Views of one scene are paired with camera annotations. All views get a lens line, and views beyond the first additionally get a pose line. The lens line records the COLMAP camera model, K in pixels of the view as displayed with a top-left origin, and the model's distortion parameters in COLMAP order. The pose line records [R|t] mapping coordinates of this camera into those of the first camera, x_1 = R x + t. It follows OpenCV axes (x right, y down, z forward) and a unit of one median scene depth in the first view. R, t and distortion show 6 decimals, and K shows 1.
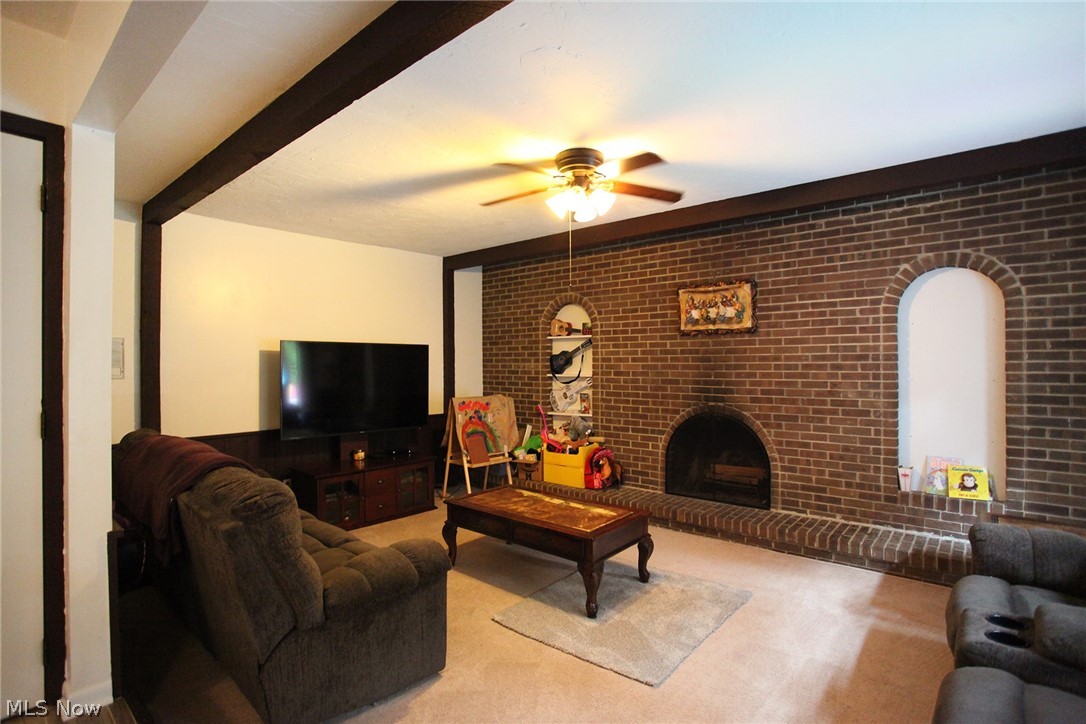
lens RADIAL K [[529.4, 0, 540.9], [0, 529.4, 360.8], [0, 0, 1]] dist [-0.047629, 0.015341]
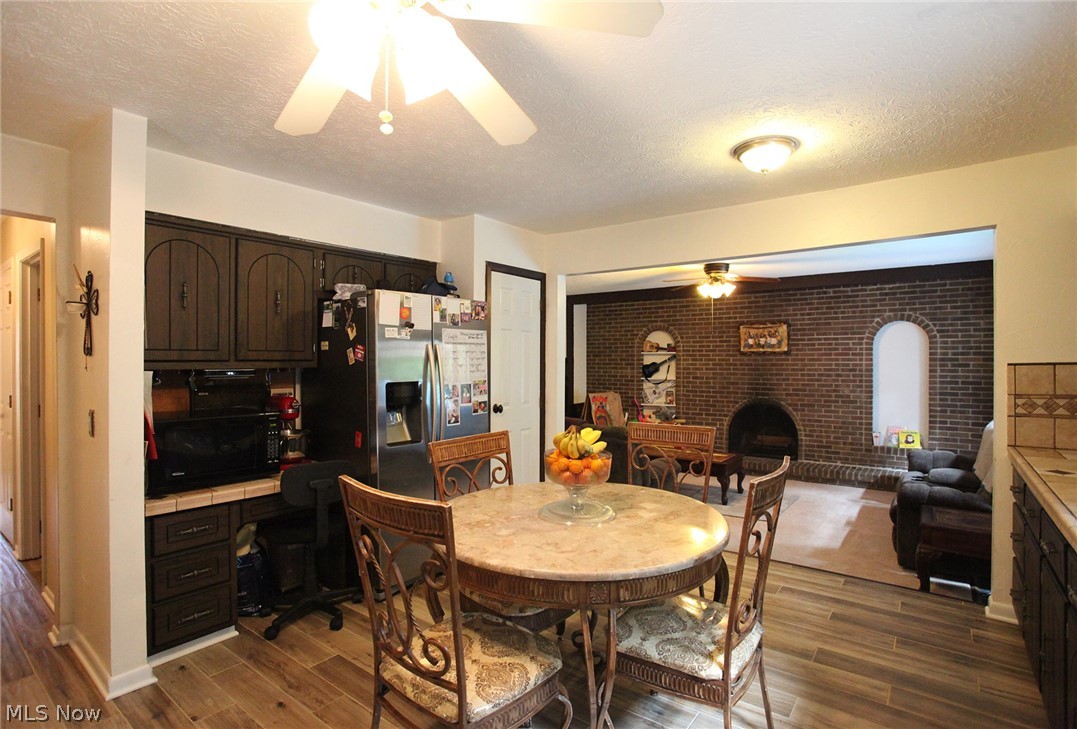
lens RADIAL K [[525.0, 0, 554.9], [0, 525.0, 363.9], [0, 0, 1]] dist [-0.047629, 0.015341]
pose [[0.997359, 0.005272, 0.072435, -0.404988], [-0.005771, 0.999961, 0.006669, -0.026514], [-0.072397, -0.007069, 0.997351, -0.527005]]
